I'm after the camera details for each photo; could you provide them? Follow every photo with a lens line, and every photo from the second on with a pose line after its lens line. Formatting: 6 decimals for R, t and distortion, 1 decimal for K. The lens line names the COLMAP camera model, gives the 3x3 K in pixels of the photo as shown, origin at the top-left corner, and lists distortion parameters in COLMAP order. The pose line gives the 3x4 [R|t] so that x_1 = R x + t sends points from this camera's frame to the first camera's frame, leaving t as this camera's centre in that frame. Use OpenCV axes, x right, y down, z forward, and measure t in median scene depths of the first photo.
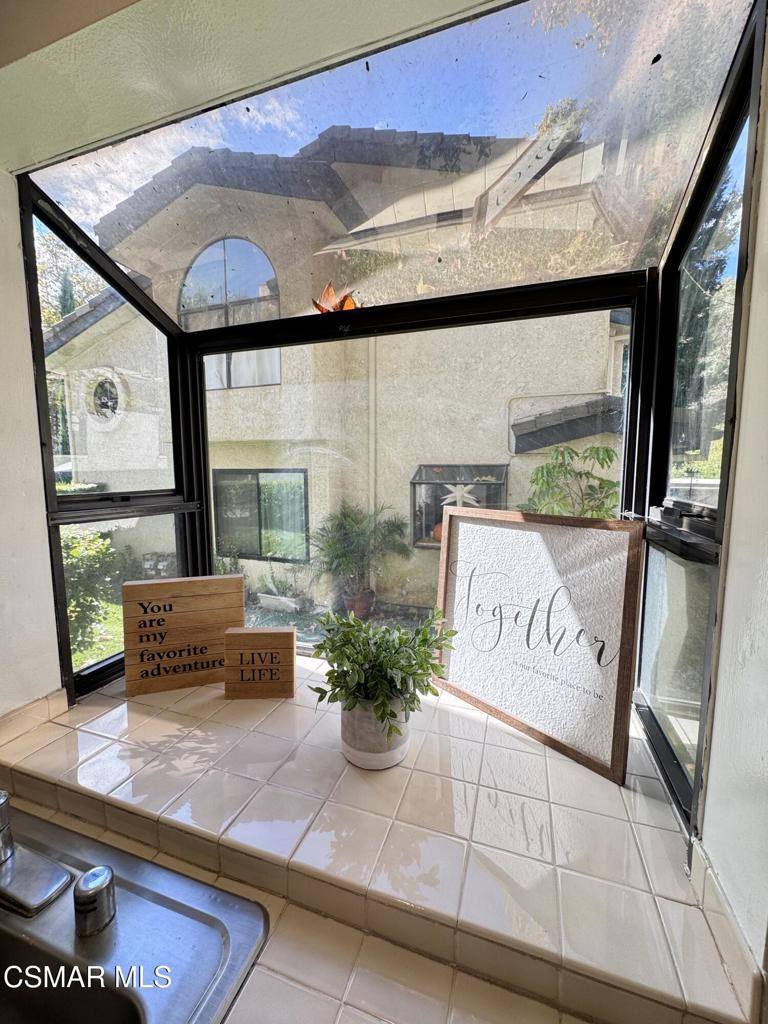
lens RADIAL K [[410.2, 0, 384.0], [0, 410.2, 512.0], [0, 0, 1]] dist [0.000459, 0.000275]
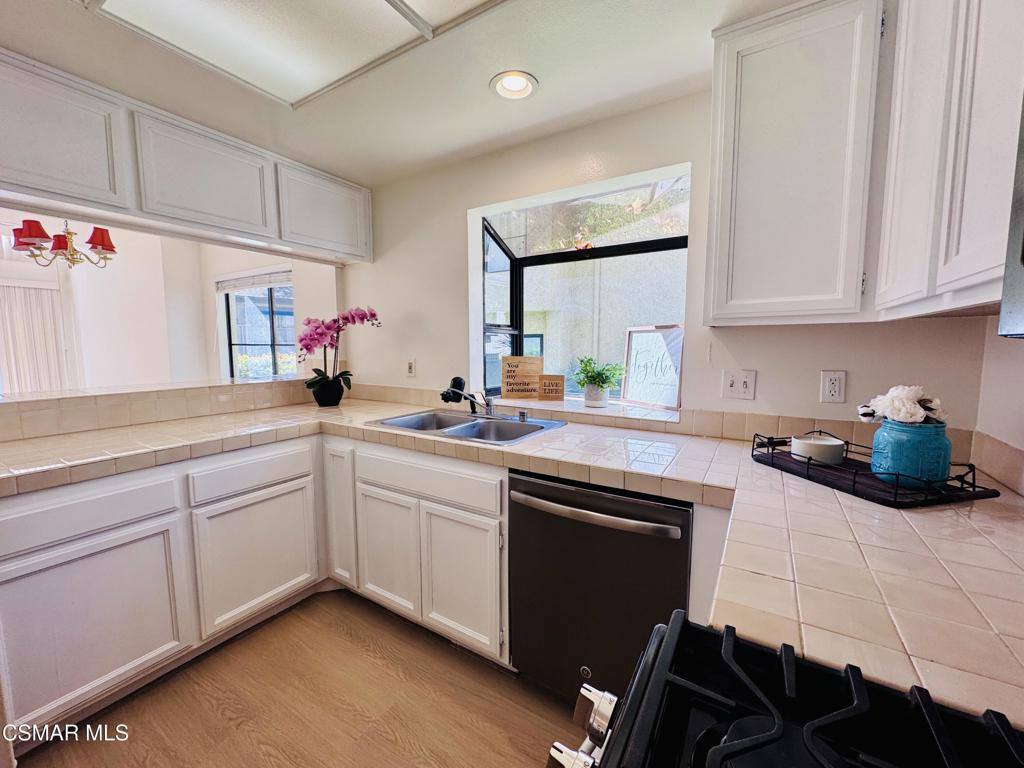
lens RADIAL K [[400.2, 0, 512.0], [0, 400.2, 384.0], [0, 0, 1]] dist [0.000789, 0.000131]
pose [[0.971880, 0.026367, -0.233996, 0.048538], [-0.026219, 0.999649, 0.003744, 0.339929], [0.234013, 0.002496, 0.972230, -1.512155]]
